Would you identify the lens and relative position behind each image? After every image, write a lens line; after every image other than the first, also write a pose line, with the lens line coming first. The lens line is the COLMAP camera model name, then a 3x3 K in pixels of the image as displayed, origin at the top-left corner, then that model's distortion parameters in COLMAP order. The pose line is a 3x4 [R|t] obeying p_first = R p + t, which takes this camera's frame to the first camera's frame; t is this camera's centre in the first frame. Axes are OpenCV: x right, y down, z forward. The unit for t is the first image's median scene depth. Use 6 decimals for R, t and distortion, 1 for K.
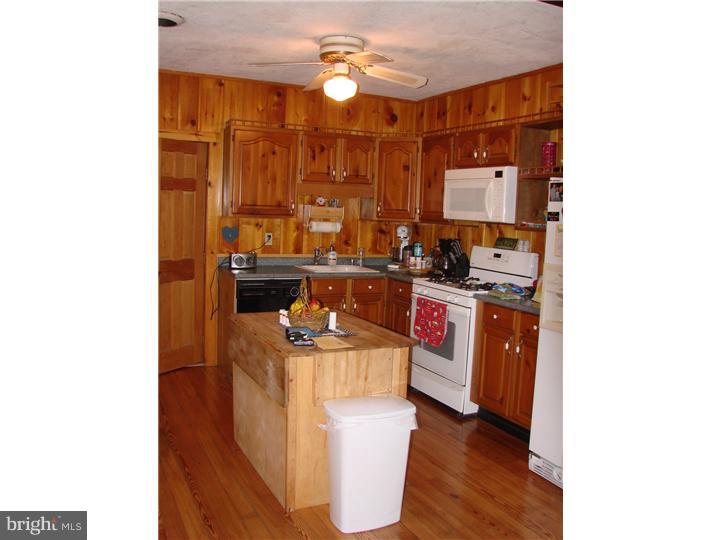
lens RADIAL K [[601.0, 0, 360.0], [0, 601.0, 270.0], [0, 0, 1]] dist [-0.170416, 0.000398]
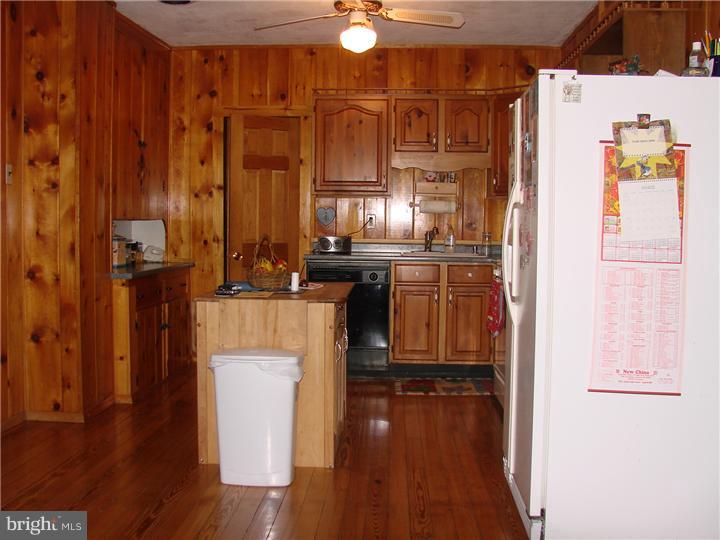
lens RADIAL K [[808.1, 0, 360.0], [0, 808.1, 270.0], [0, 0, 1]] dist [-0.201089, 0.005605]
pose [[0.869015, -0.002991, -0.494776, 0.447953], [-0.026930, 0.998214, -0.053334, 0.088198], [0.494052, 0.059673, 0.867382, -0.028630]]
